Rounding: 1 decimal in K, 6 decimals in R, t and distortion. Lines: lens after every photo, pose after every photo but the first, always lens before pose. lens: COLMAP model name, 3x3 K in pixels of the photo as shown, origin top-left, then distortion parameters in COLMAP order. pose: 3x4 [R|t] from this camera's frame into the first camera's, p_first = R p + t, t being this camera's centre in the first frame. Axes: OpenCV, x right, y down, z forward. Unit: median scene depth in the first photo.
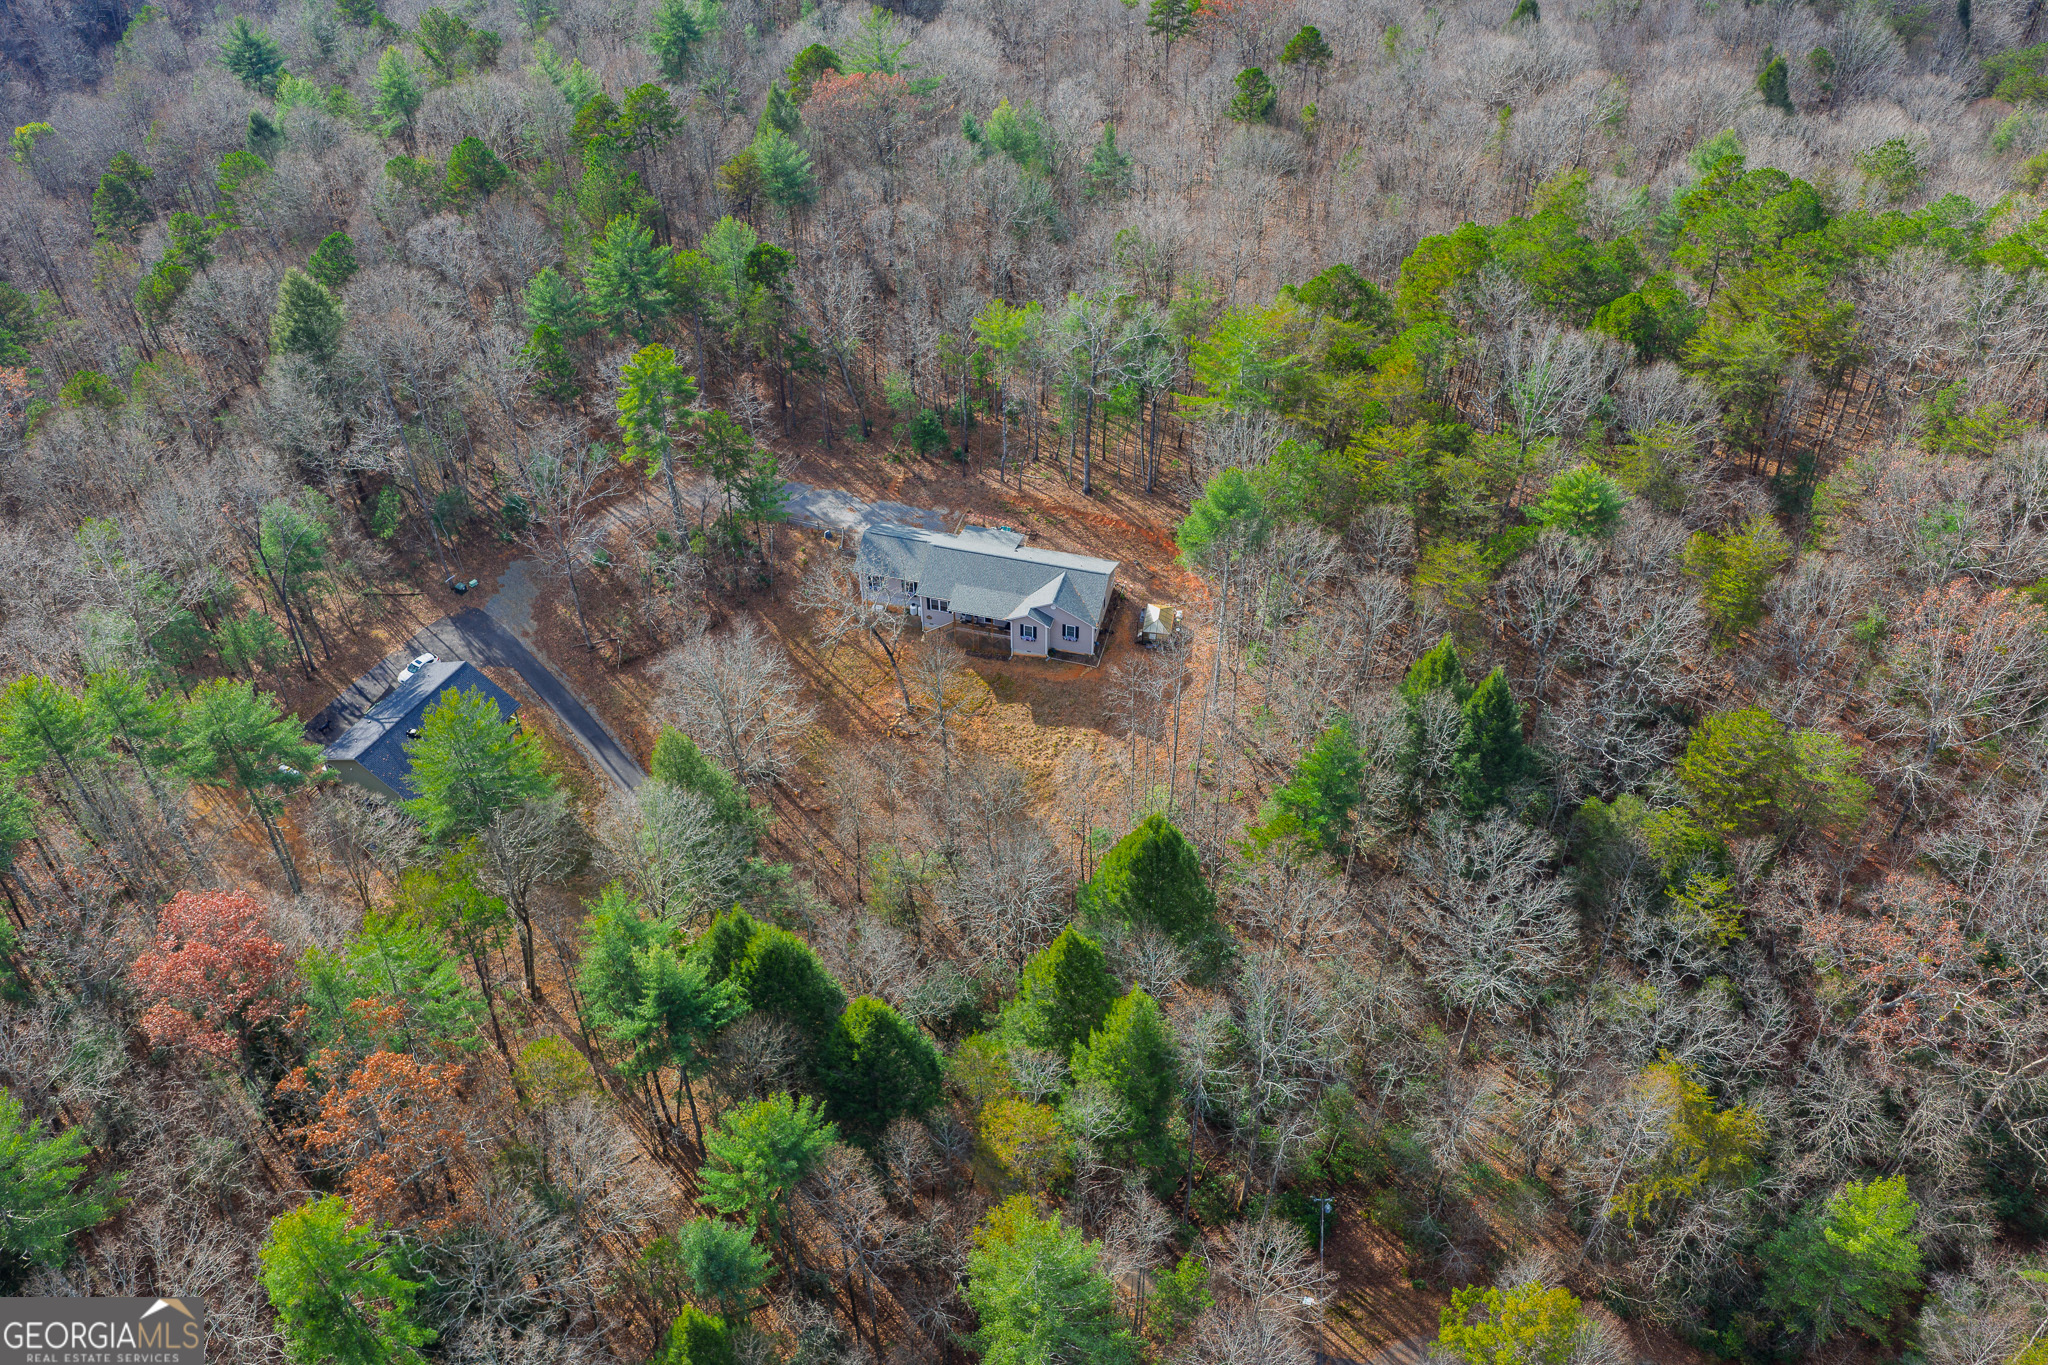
lens RADIAL K [[1655.6, 0, 1024.0], [0, 1655.6, 682.5], [0, 0, 1]] dist [-0.000897, -0.005084]
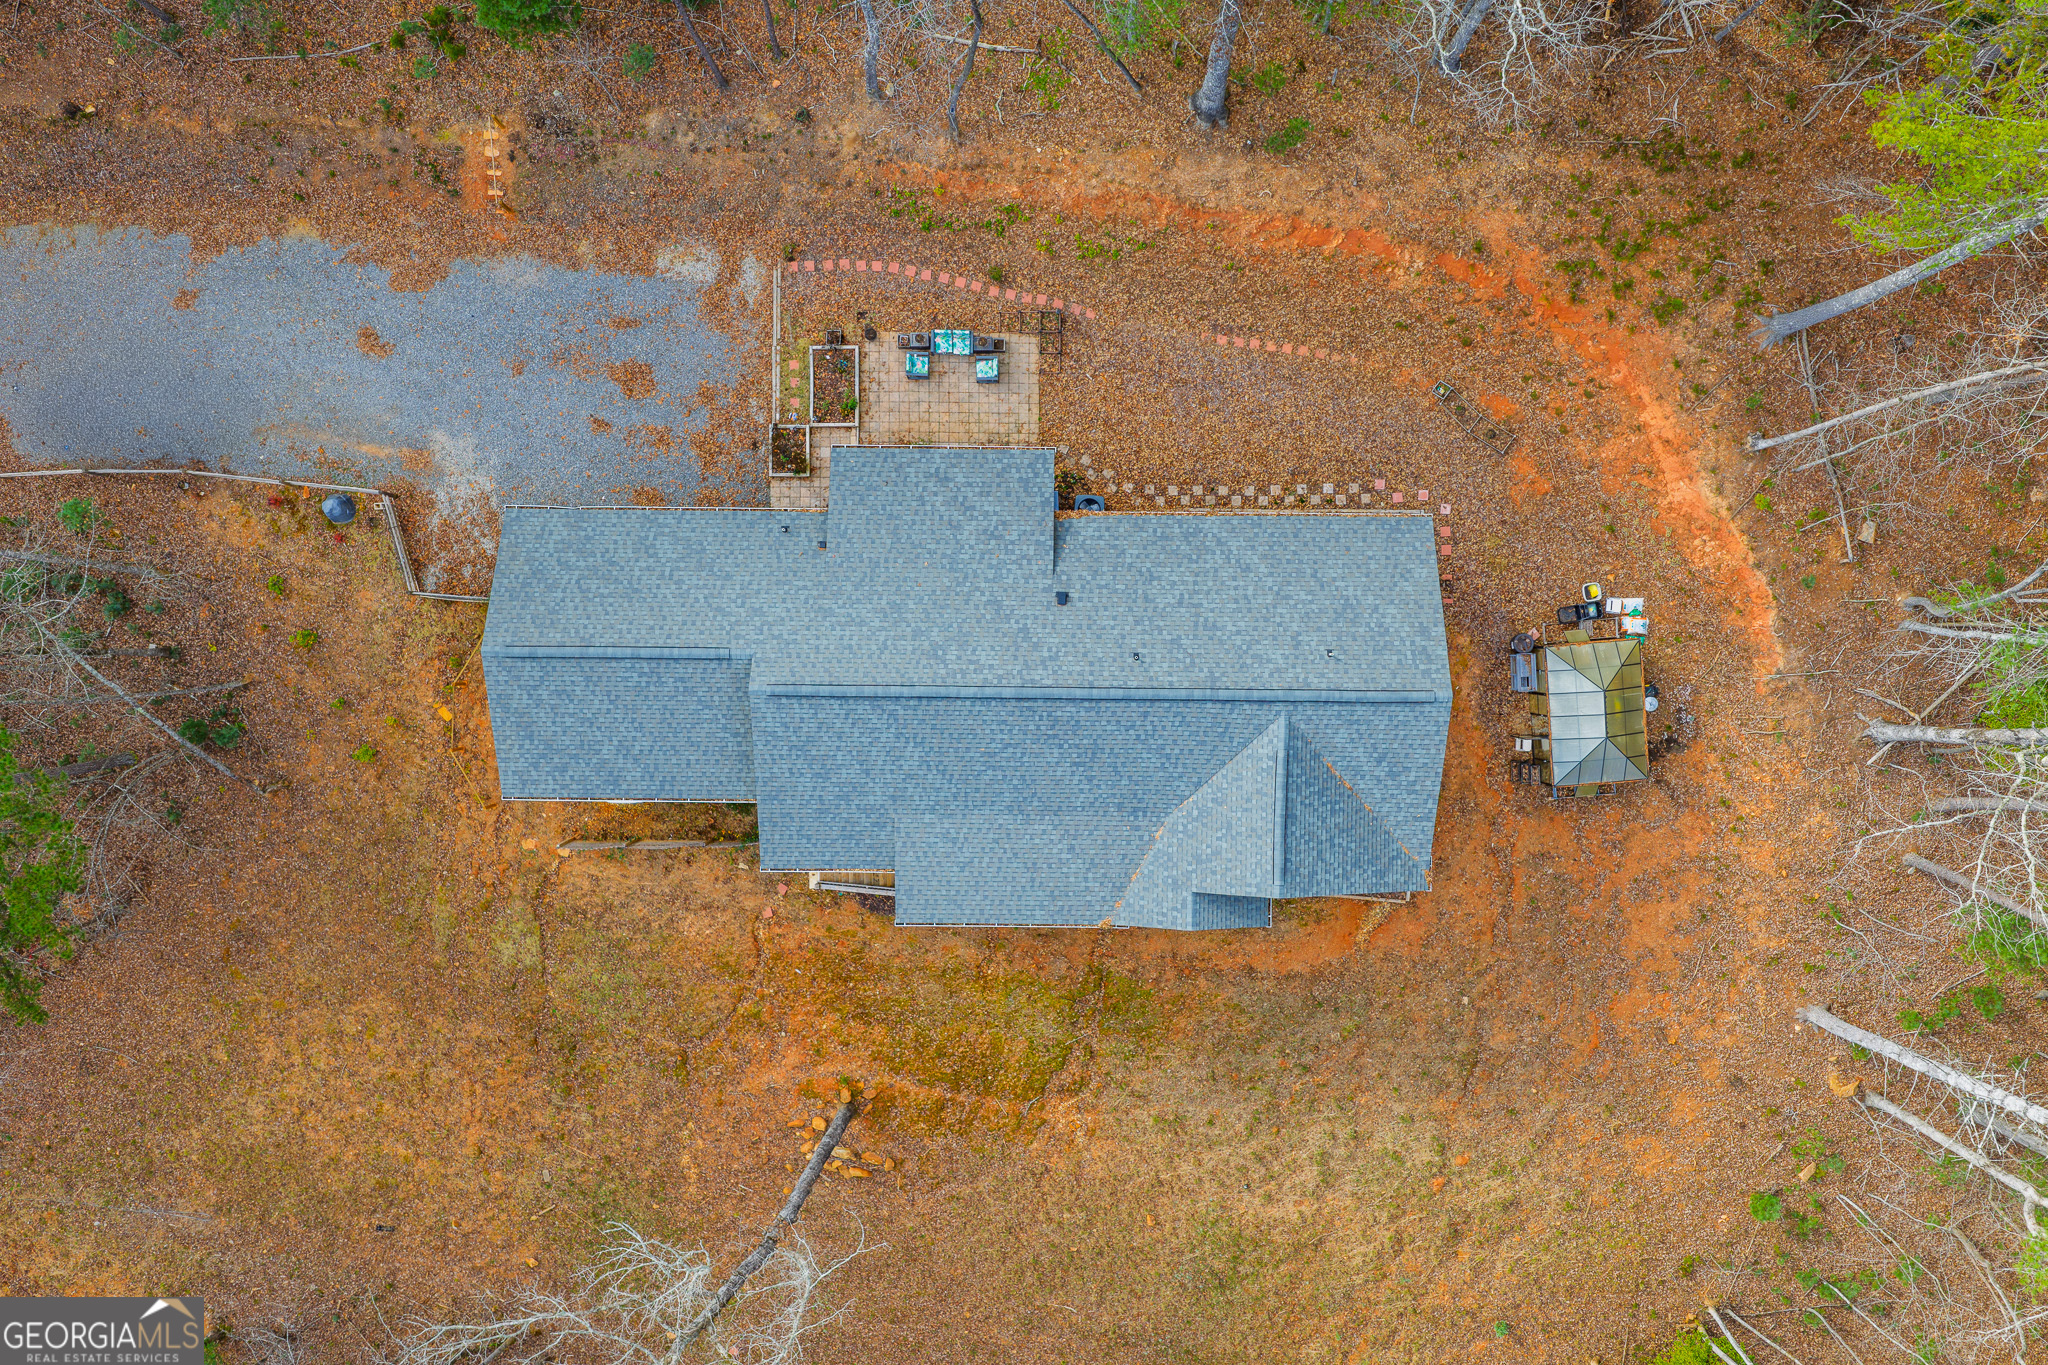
lens RADIAL K [[1694.1, 0, 1024.0], [0, 1694.1, 682.5], [0, 0, 1]] dist [0.008476, -0.006627]
pose [[0.969192, -0.246204, -0.007112, -0.012487], [0.173880, 0.663464, 0.727723, -0.277905], [-0.174450, -0.706540, 0.685834, 0.824733]]
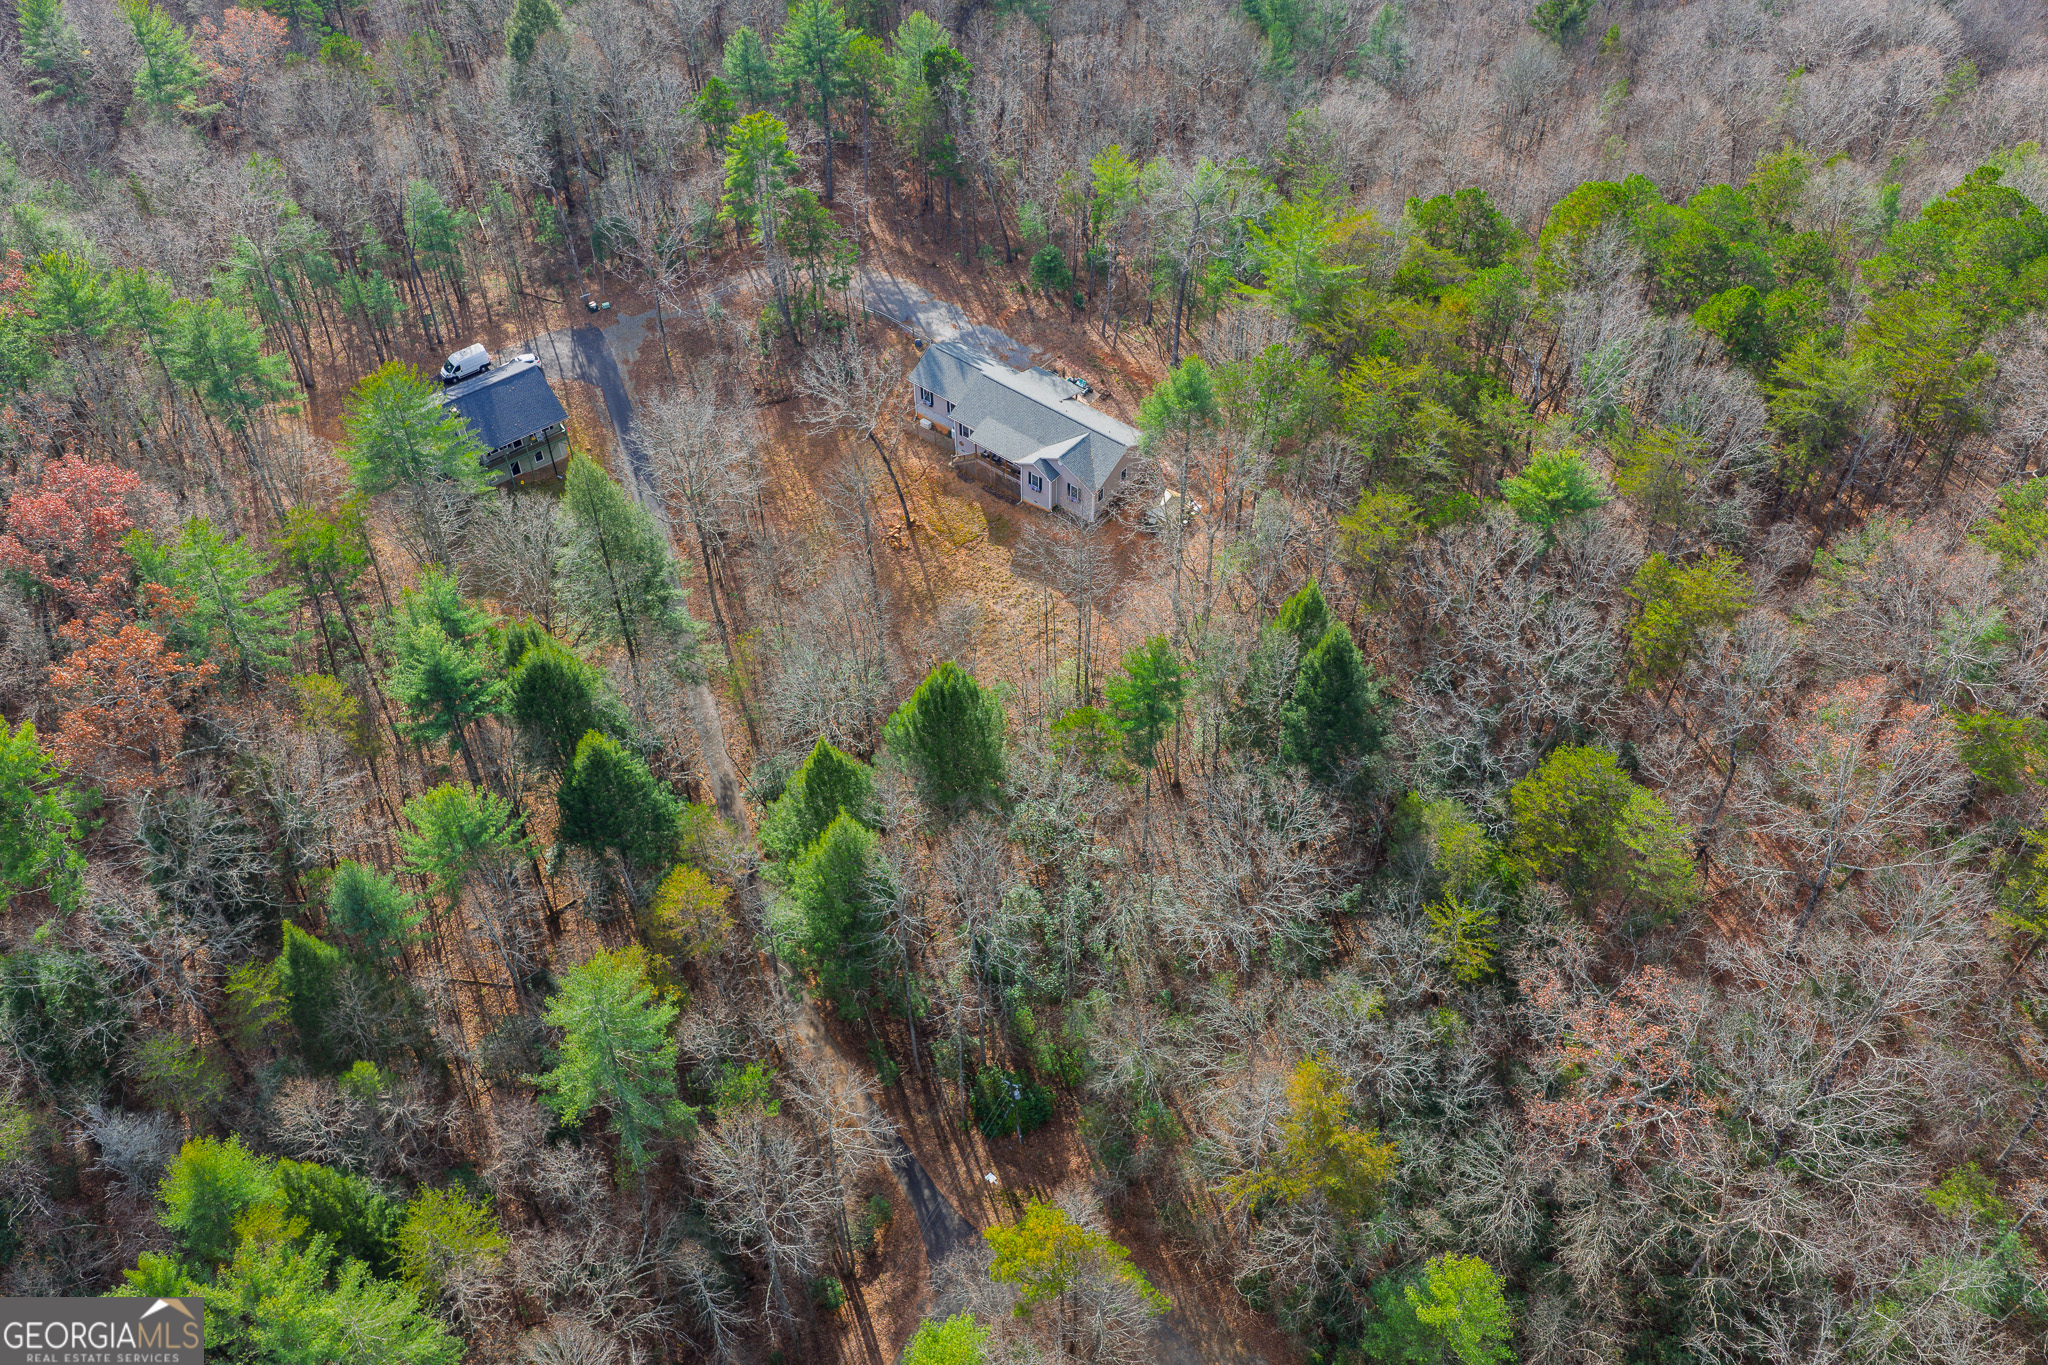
lens RADIAL K [[1694.1, 0, 1024.0], [0, 1694.1, 682.5], [0, 0, 1]] dist [0.008476, -0.006627]
pose [[0.915205, 0.299582, -0.269536, 0.304479], [-0.280011, 0.953754, 0.109298, -0.024602], [0.289815, -0.024557, 0.956768, 0.024912]]
